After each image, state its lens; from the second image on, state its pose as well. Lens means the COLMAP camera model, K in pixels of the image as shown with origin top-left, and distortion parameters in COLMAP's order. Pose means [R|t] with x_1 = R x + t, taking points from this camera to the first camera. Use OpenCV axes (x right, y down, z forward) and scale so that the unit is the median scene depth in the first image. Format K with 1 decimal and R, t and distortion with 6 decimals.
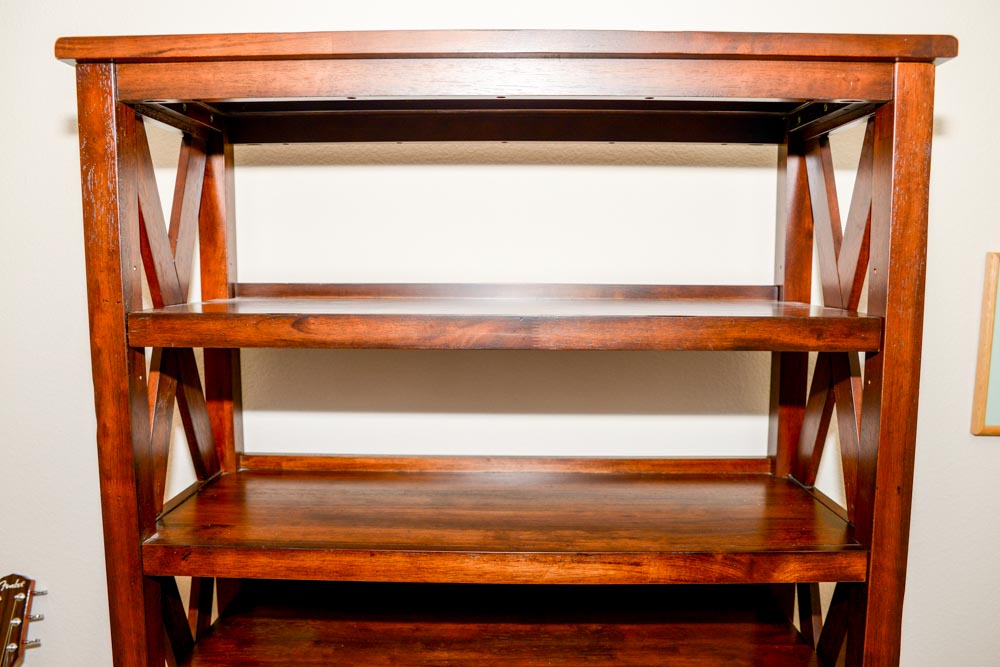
lens RADIAL K [[743.7, 0, 497.3], [0, 743.7, 339.2], [0, 0, 1]] dist [-0.082328, 0.037236]
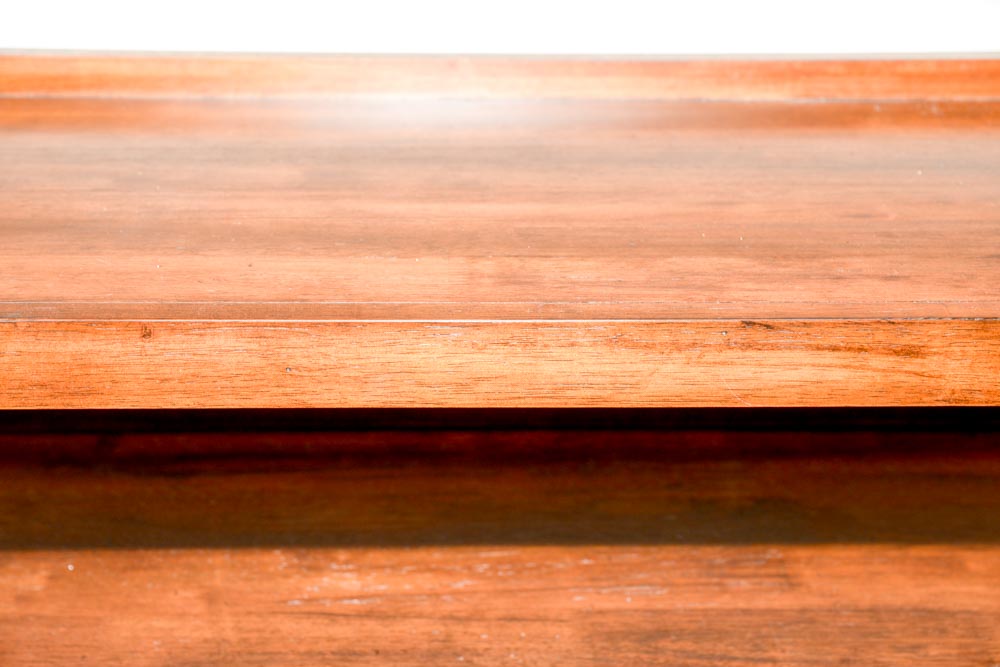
lens RADIAL K [[1717.0, 0, 495.8], [0, 1717.0, 332.3], [0, 0, 1]] dist [0.120844, 0.000000]
pose [[0.998748, -0.010350, 0.048935, -0.044607], [-0.004641, 0.954961, 0.296696, 0.051420], [-0.049802, -0.296551, 0.953717, 0.217823]]
